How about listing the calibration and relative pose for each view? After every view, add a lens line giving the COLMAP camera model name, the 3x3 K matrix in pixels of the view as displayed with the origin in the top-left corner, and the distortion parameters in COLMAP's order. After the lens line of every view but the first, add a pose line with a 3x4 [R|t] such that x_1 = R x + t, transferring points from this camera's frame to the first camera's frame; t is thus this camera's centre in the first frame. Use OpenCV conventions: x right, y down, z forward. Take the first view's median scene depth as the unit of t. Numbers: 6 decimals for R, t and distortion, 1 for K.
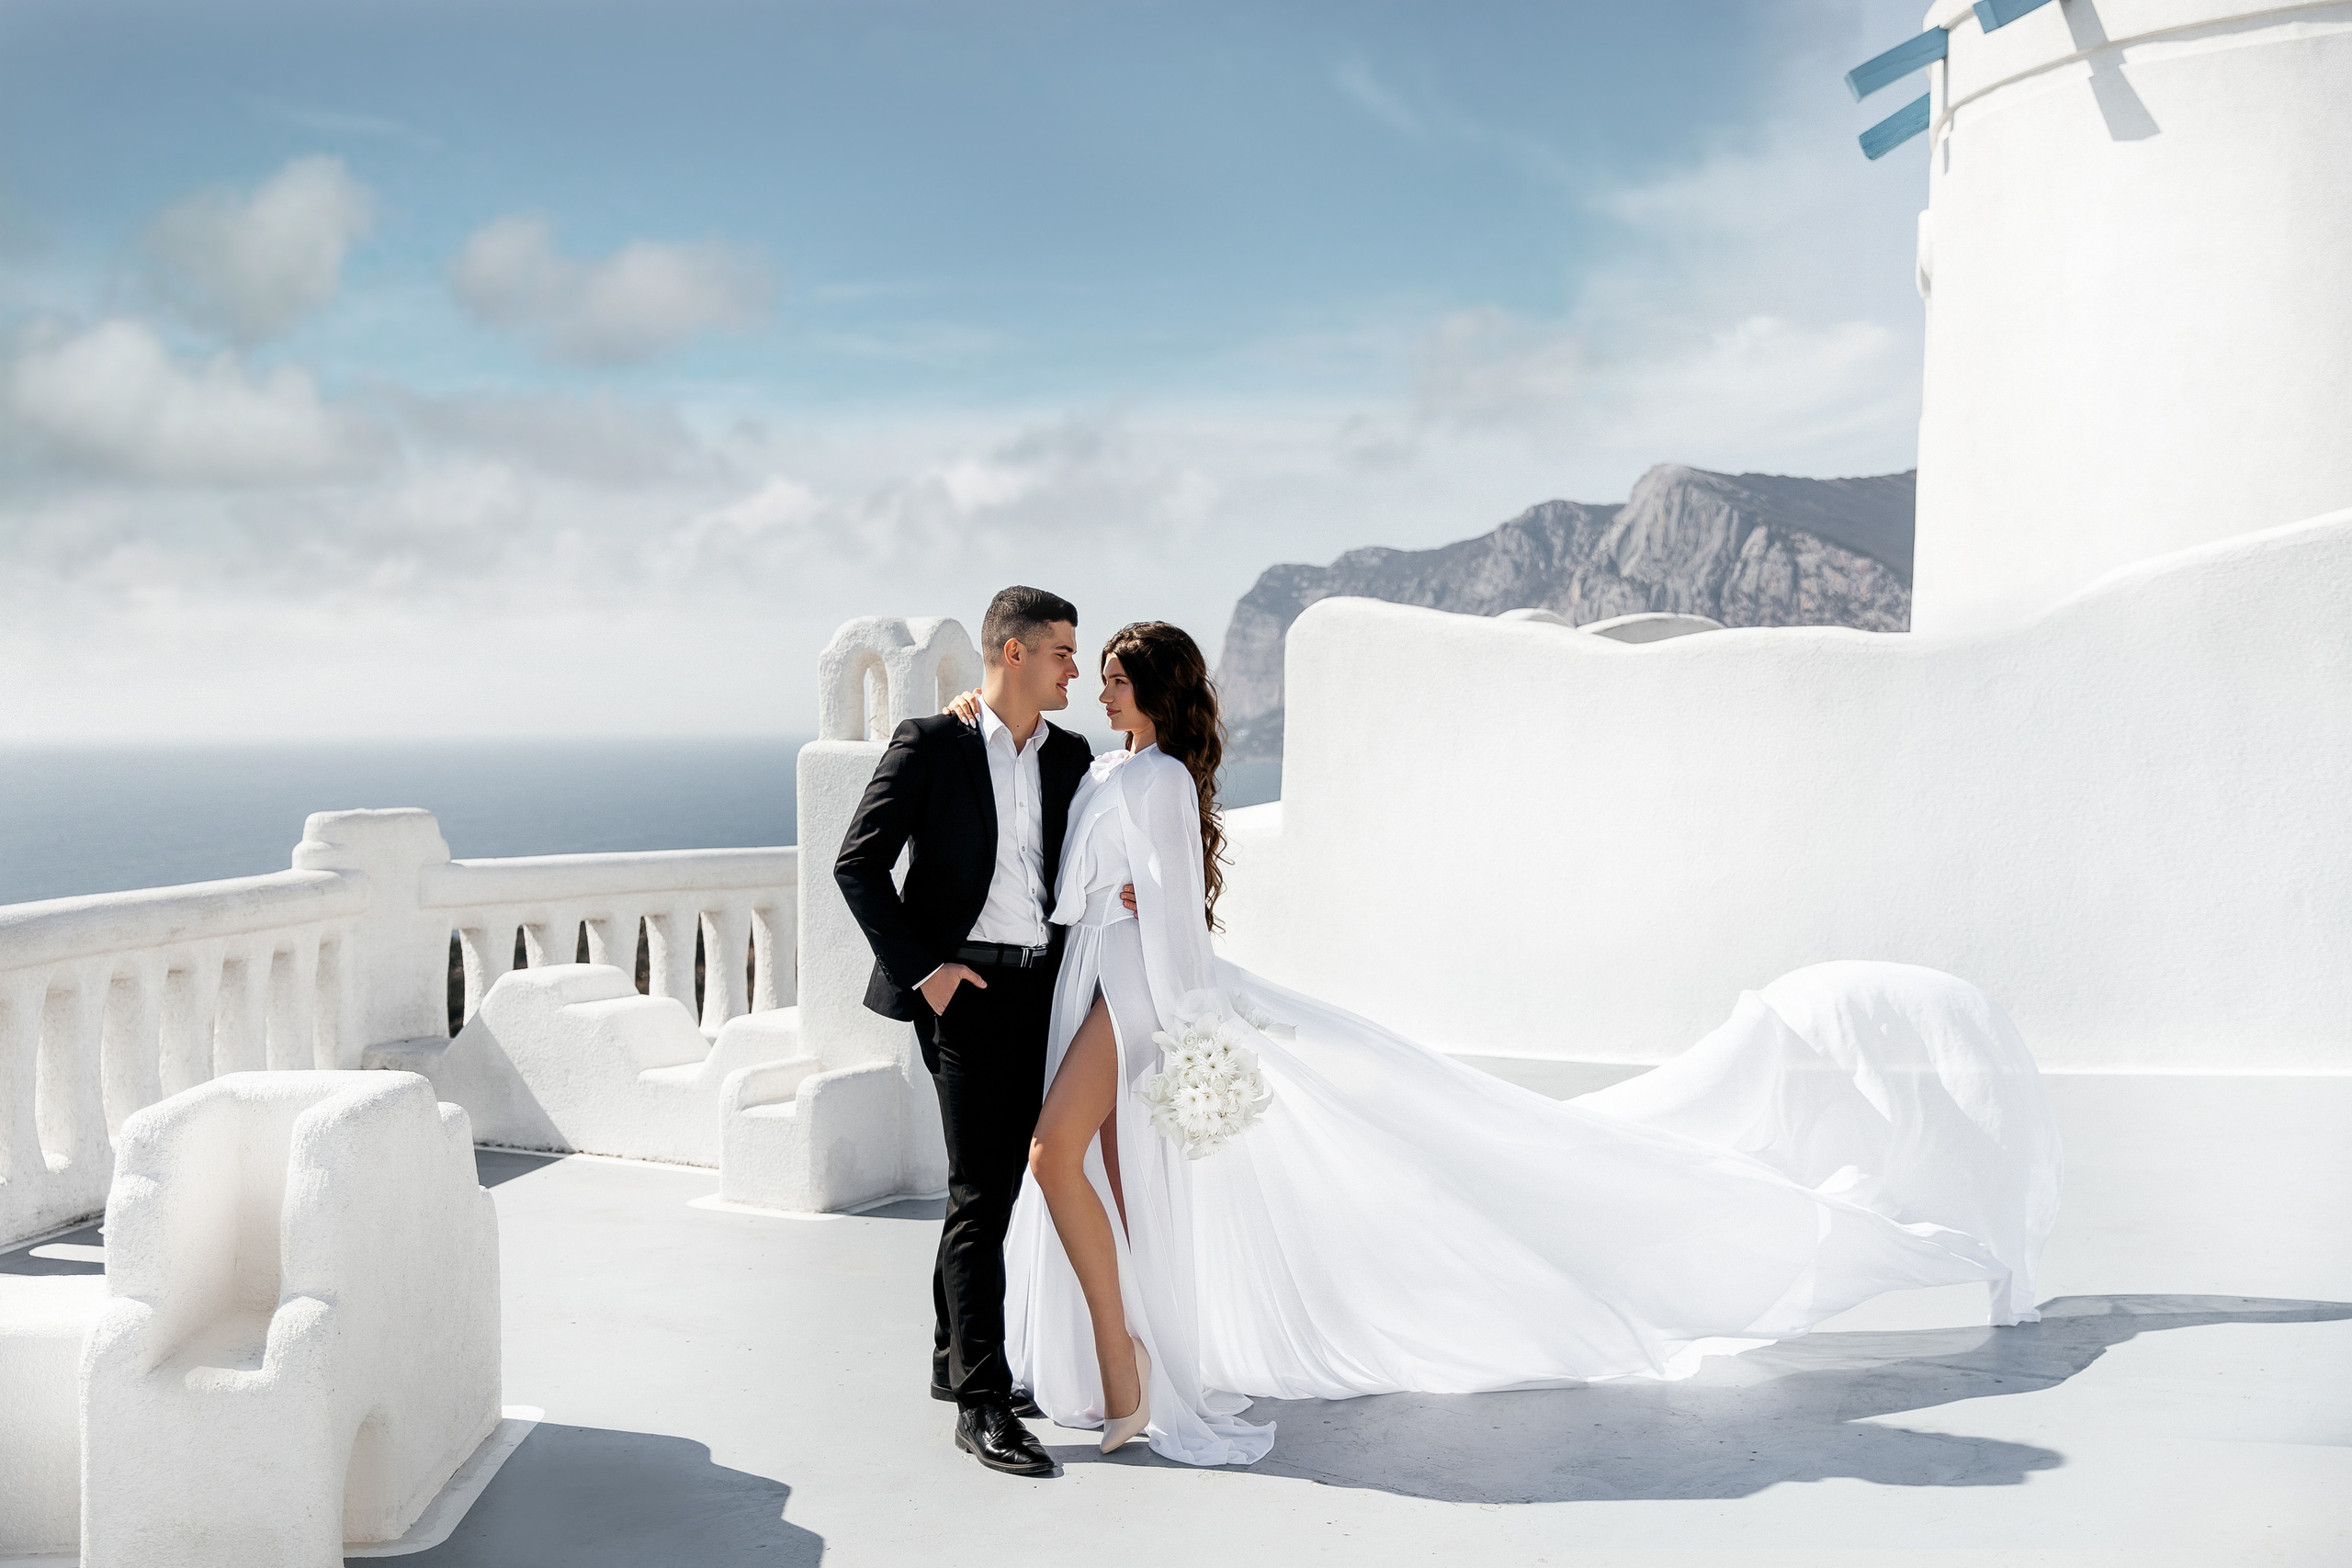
lens RADIAL K [[2499.2, 0, 1176.0], [0, 2499.2, 784.0], [0, 0, 1]] dist [0.014561, 0.013326]
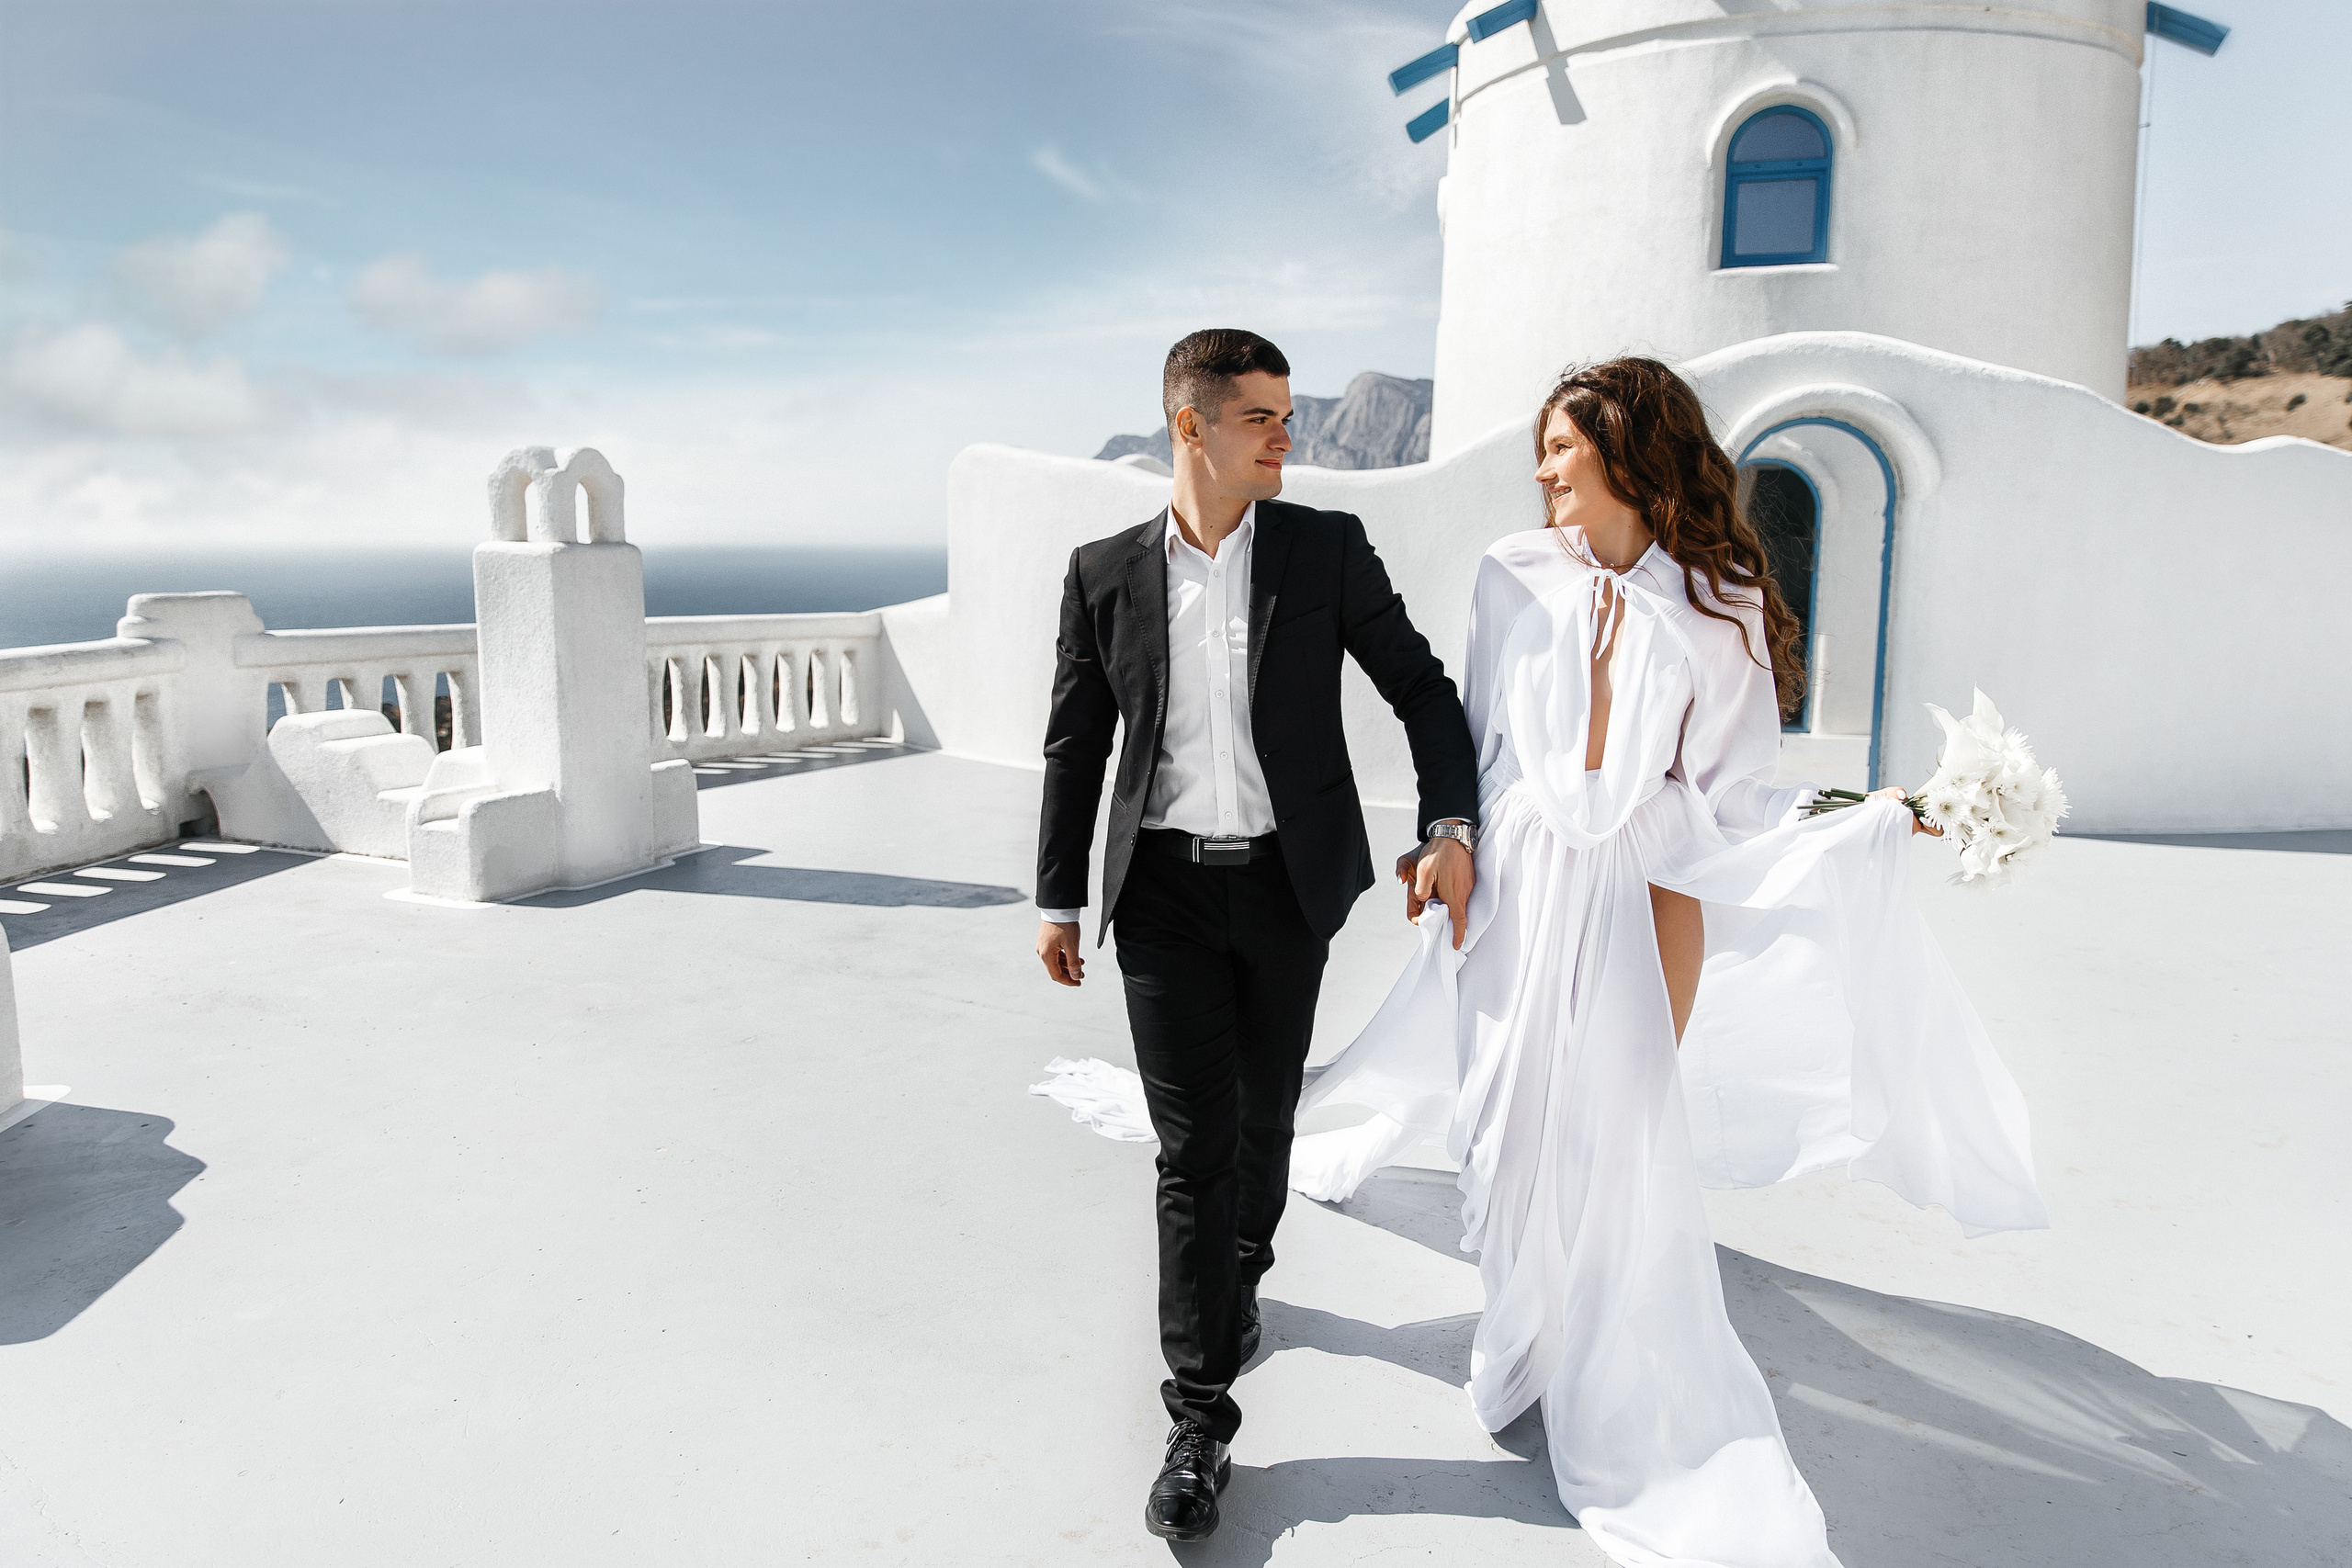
lens RADIAL K [[1591.0, 0, 1176.0], [0, 1591.0, 784.0], [0, 0, 1]] dist [0.023770, -0.001410]
pose [[0.996549, -0.004944, 0.082861, 0.143827], [-0.005692, 0.991806, 0.127630, -0.000500], [-0.082813, -0.127661, 0.988355, 0.130870]]
